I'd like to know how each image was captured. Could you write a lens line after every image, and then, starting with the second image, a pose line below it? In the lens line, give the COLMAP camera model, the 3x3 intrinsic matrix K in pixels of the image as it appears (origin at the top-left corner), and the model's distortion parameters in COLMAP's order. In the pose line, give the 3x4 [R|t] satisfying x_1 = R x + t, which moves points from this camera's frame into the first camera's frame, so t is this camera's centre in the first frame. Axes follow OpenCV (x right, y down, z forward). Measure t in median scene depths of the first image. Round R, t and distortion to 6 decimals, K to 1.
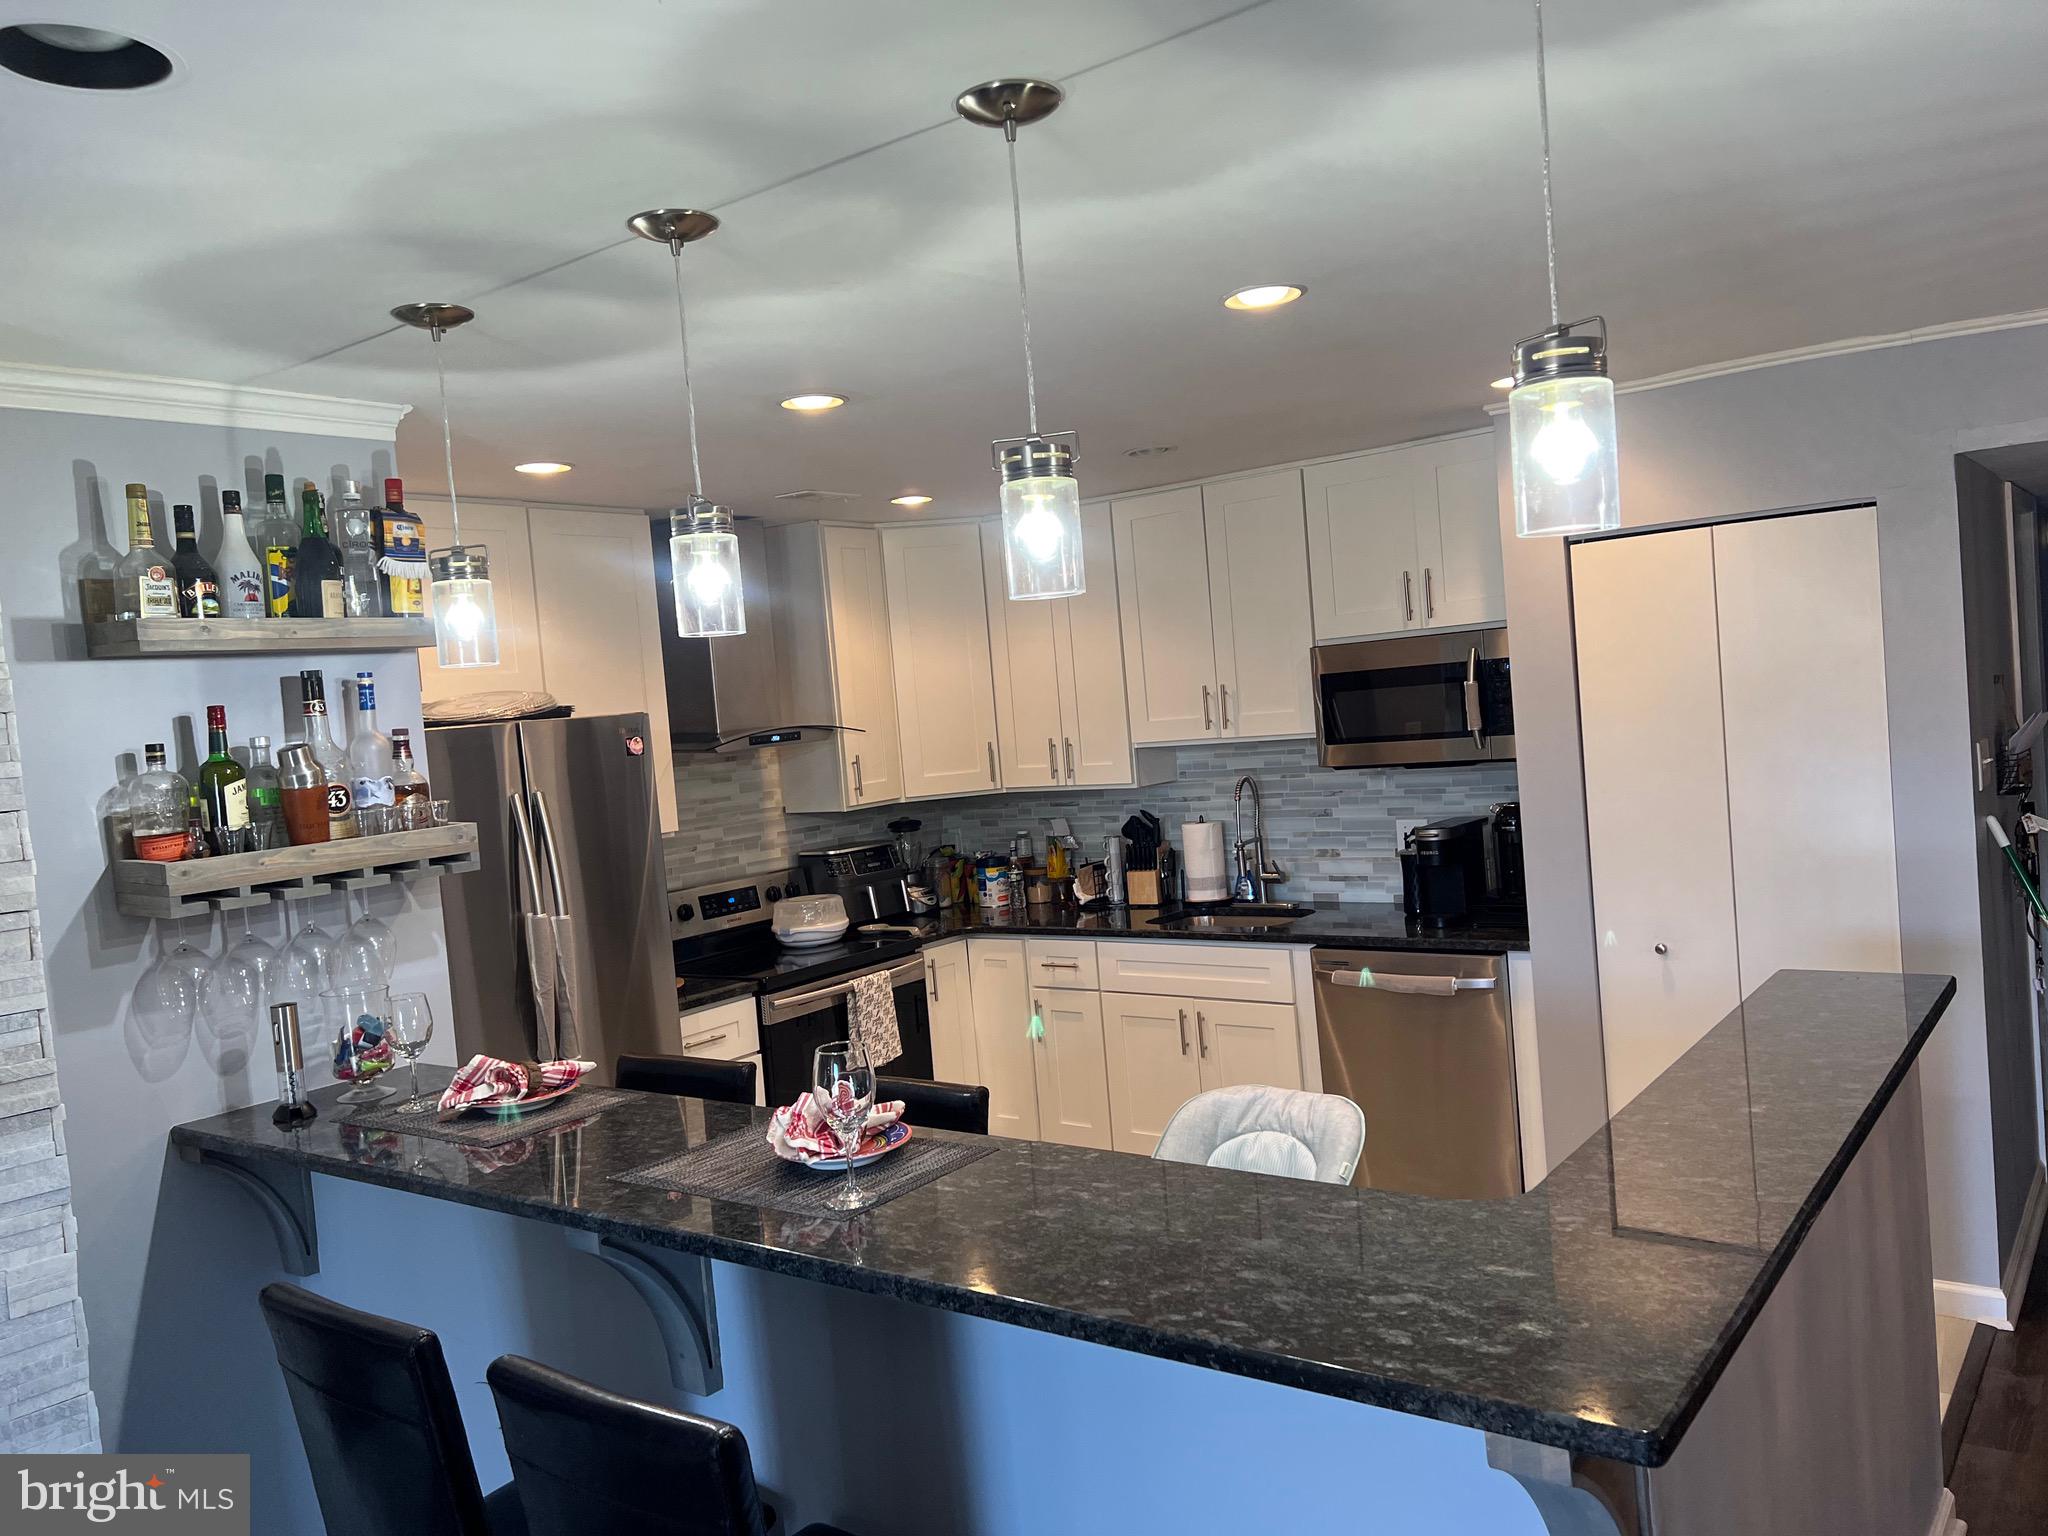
lens RADIAL K [[1569.5, 0, 1024.0], [0, 1569.5, 768.0], [0, 0, 1]] dist [0.076513, -0.163247]
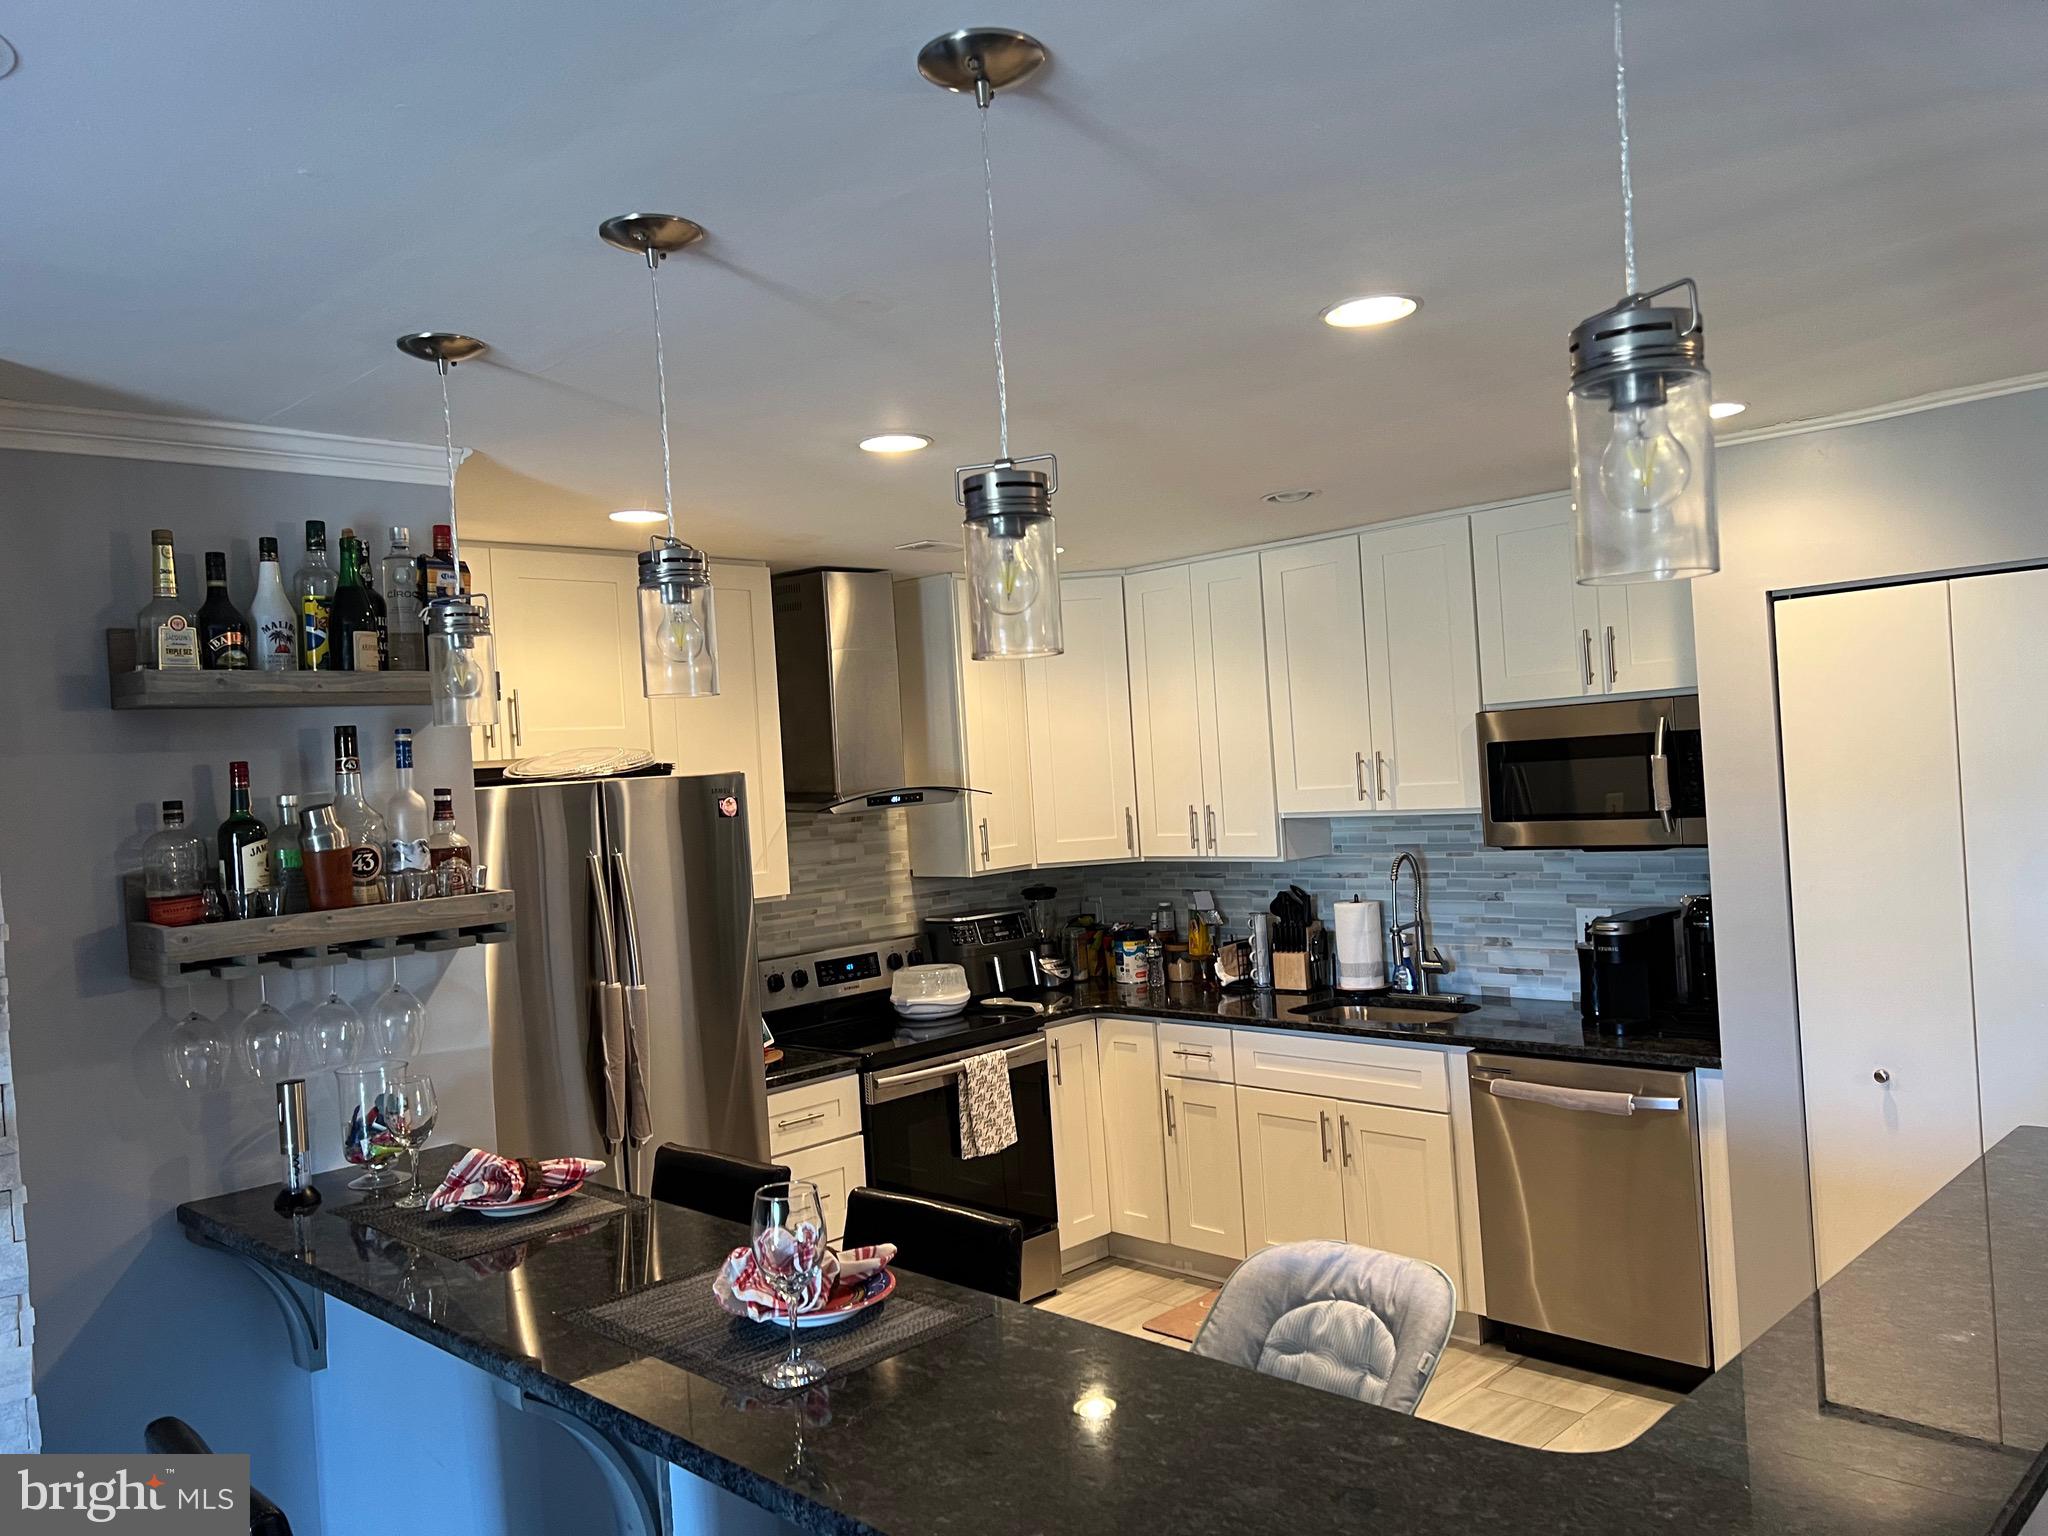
lens RADIAL K [[1548.1, 0, 1024.0], [0, 1548.1, 768.0], [0, 0, 1]] dist [0.079226, -0.119716]
pose [[0.988824, 0.020956, -0.147606, 0.059722], [-0.025582, 0.999237, -0.029507, -0.012531], [0.146876, 0.032953, 0.988606, 0.087005]]
